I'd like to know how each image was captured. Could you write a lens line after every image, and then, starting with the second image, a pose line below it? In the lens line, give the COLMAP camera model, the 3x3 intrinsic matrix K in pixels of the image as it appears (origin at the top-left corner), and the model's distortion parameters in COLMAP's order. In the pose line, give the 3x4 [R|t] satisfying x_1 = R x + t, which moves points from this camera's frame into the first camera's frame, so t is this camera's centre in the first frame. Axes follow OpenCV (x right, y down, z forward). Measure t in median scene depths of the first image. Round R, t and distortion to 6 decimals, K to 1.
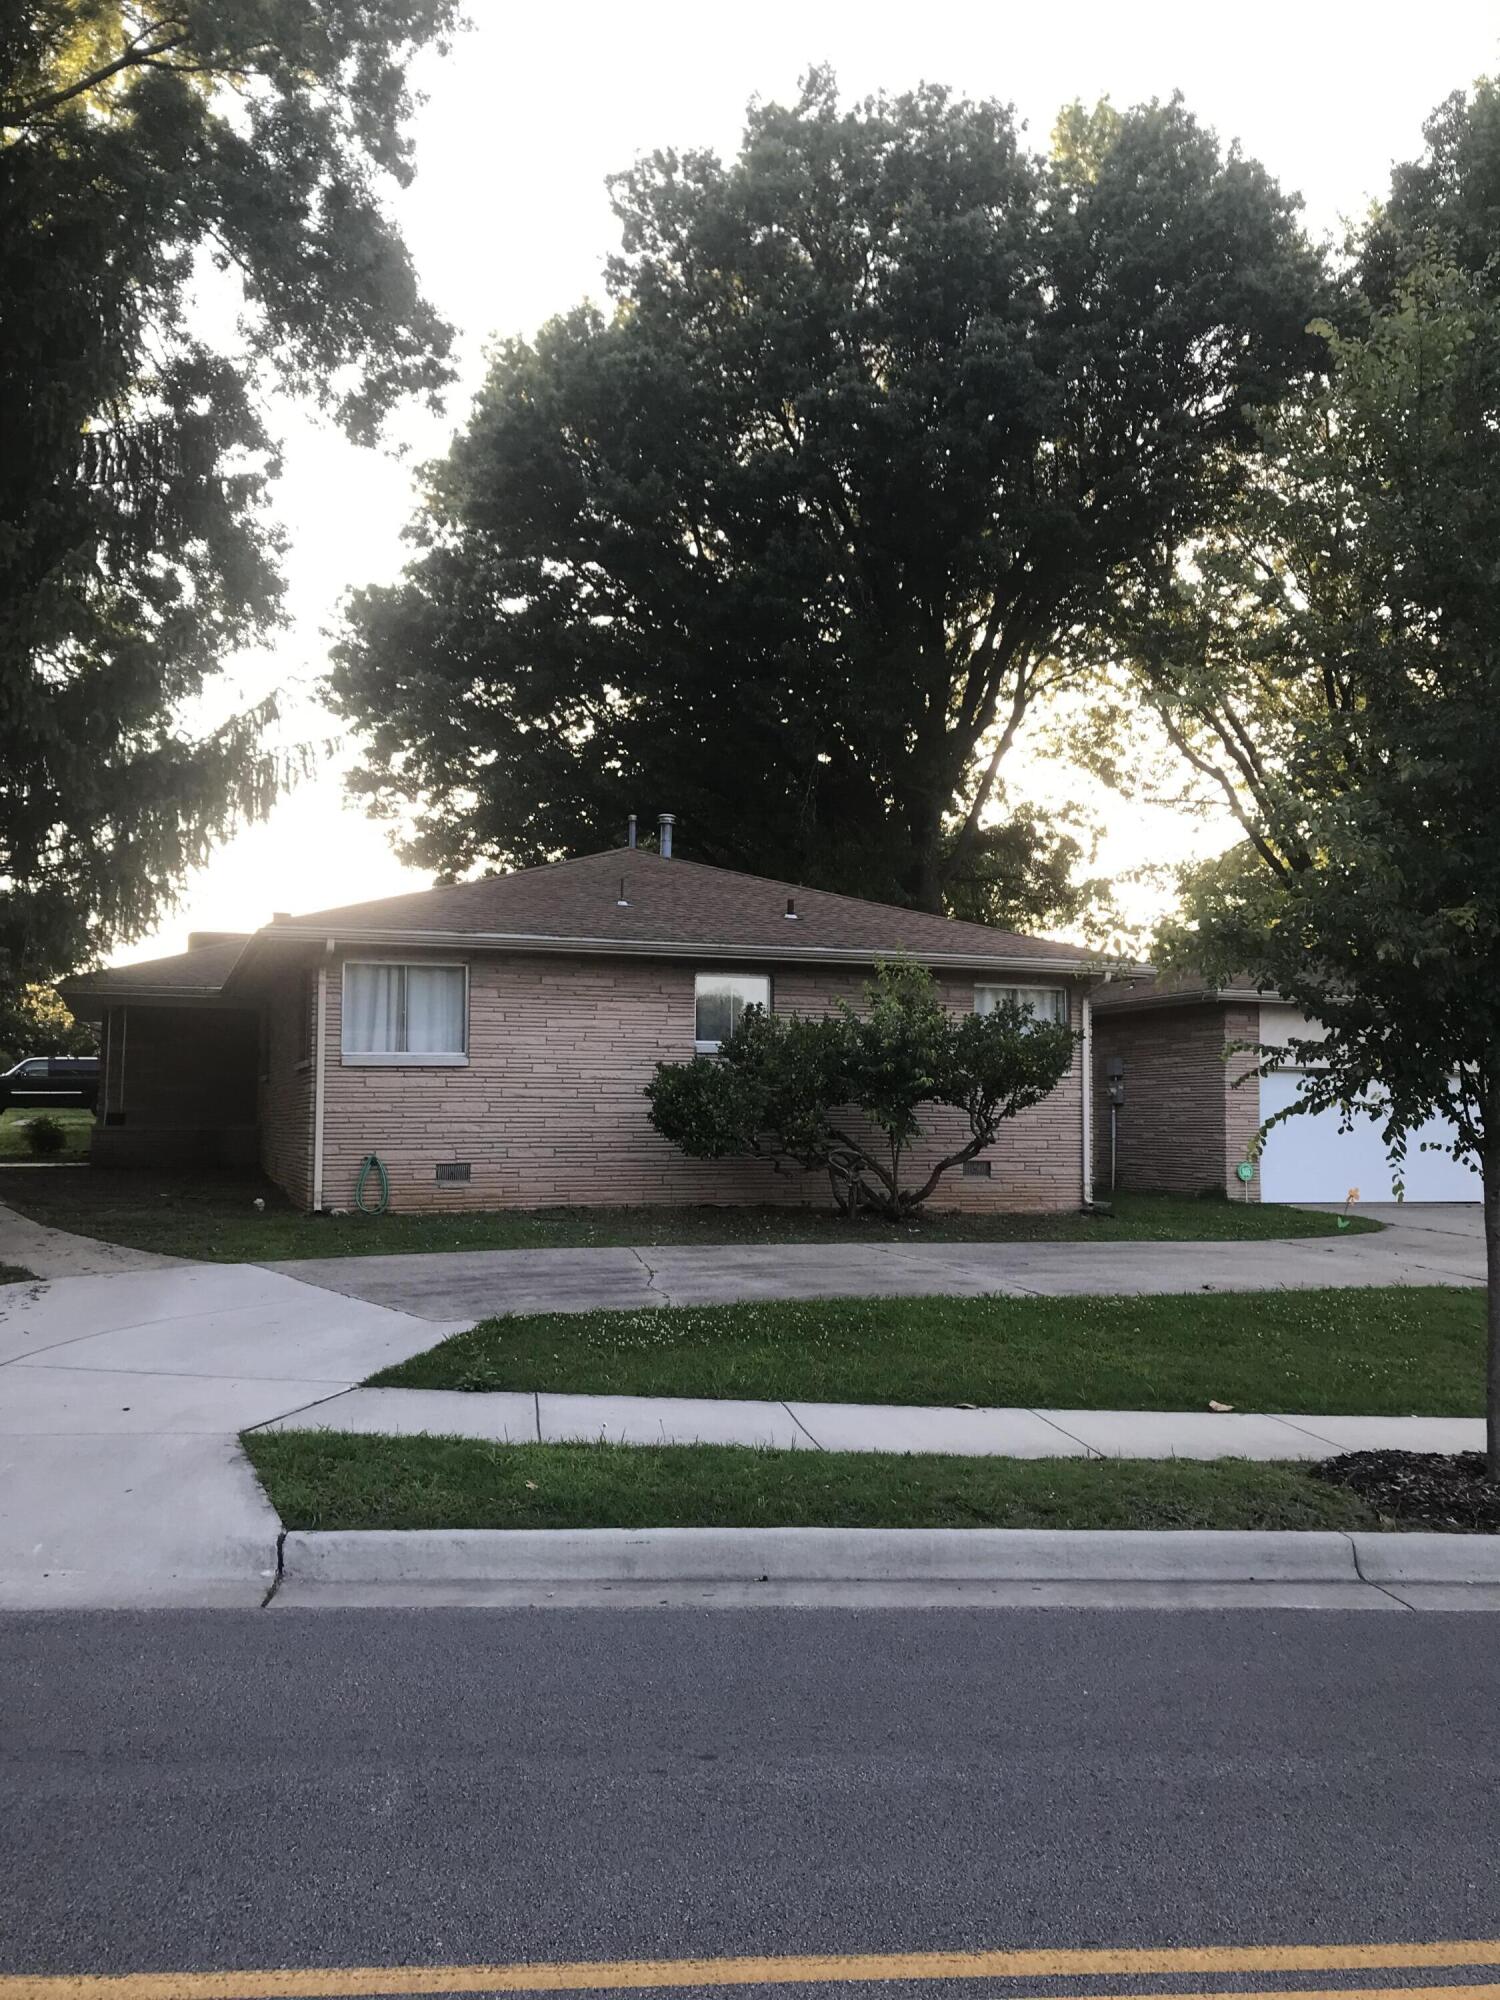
lens RADIAL K [[1666.7, 0, 748.9], [0, 1666.7, 999.9], [0, 0, 1]] dist [0.015432, 0.001843]
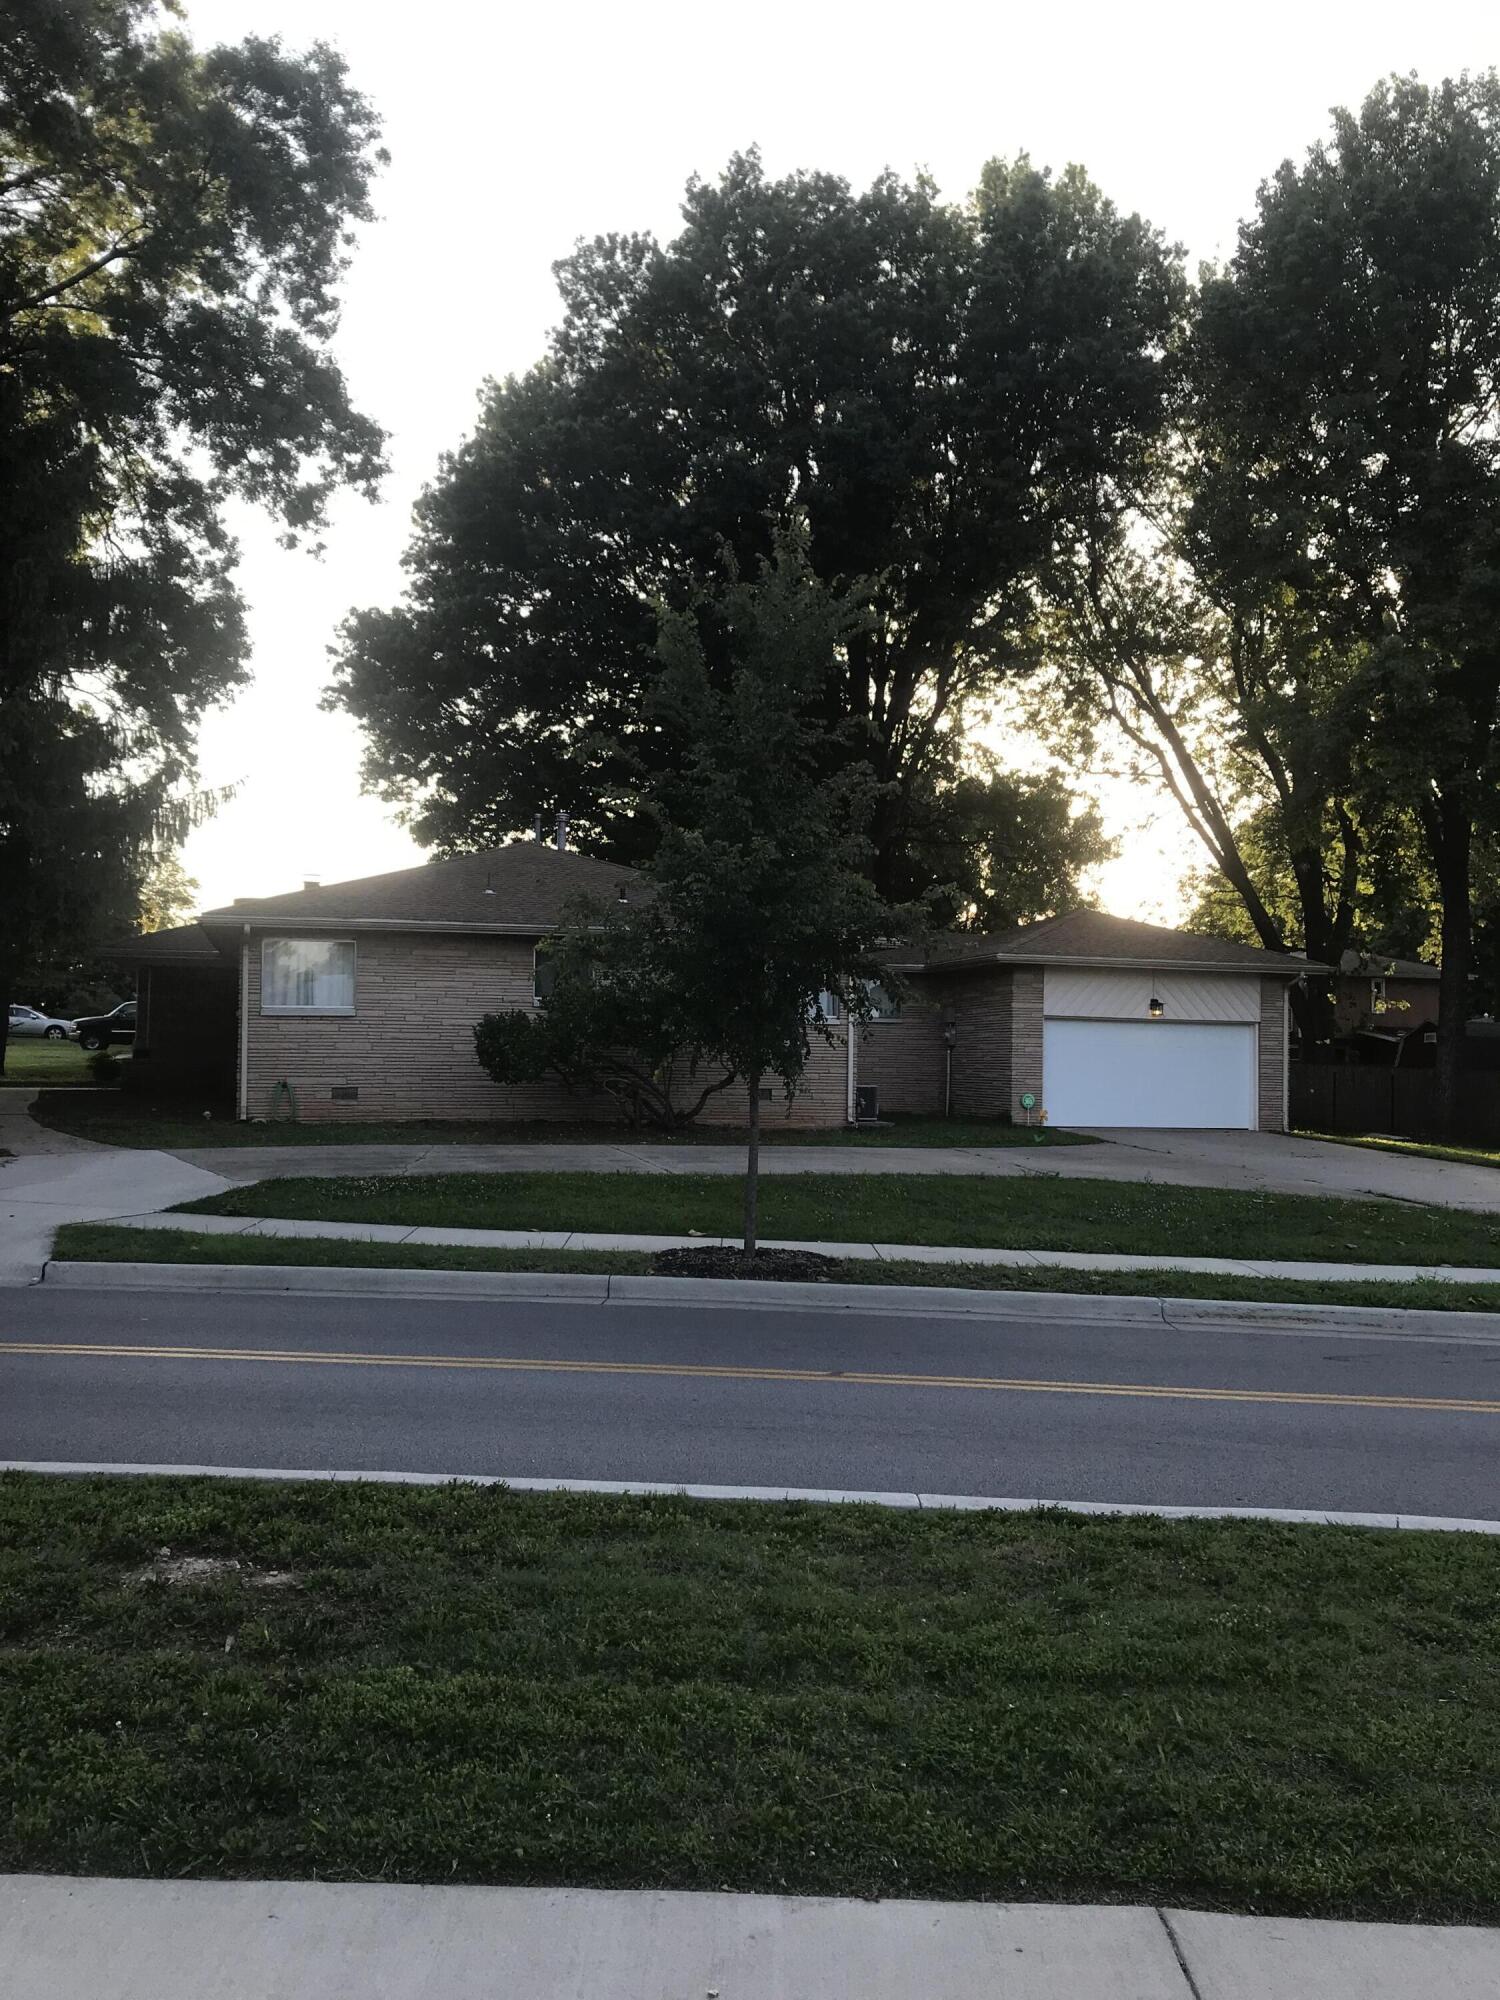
lens RADIAL K [[1666.7, 0, 748.1], [0, 1666.7, 1002.6], [0, 0, 1]] dist [0.015432, 0.001843]
pose [[0.996566, 0.002069, -0.082777, 0.204069], [0.001034, 0.999299, 0.037431, -0.016901], [0.082796, -0.037388, 0.995865, -0.255098]]
